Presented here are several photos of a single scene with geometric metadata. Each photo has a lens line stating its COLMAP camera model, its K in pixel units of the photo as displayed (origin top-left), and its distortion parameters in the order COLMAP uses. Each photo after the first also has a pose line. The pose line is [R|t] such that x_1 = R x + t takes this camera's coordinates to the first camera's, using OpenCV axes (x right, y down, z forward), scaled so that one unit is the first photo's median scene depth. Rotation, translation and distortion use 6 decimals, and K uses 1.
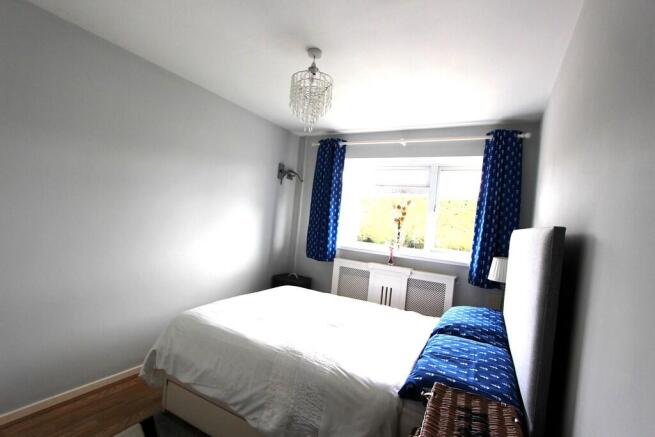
lens RADIAL K [[301.7, 0, 324.1], [0, 301.7, 220.4], [0, 0, 1]] dist [-0.016516, 0.001273]
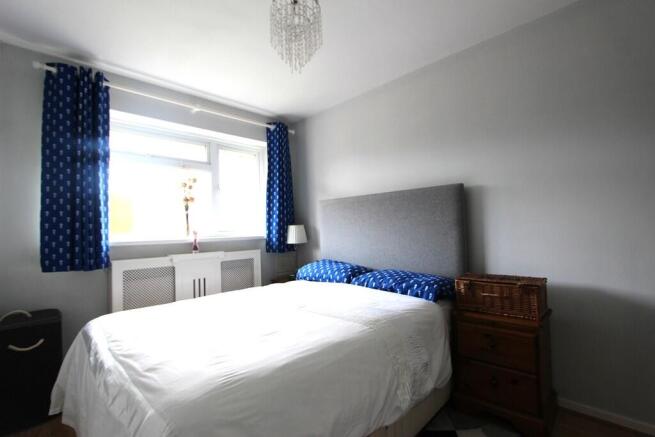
lens RADIAL K [[301.7, 0, 323.3], [0, 301.7, 218.8], [0, 0, 1]] dist [-0.016516, 0.001273]
pose [[0.281950, -0.068075, 0.957011, -0.486486], [0.059007, 0.996822, 0.053523, 0.030097], [-0.957613, 0.041379, 0.285070, 0.424097]]
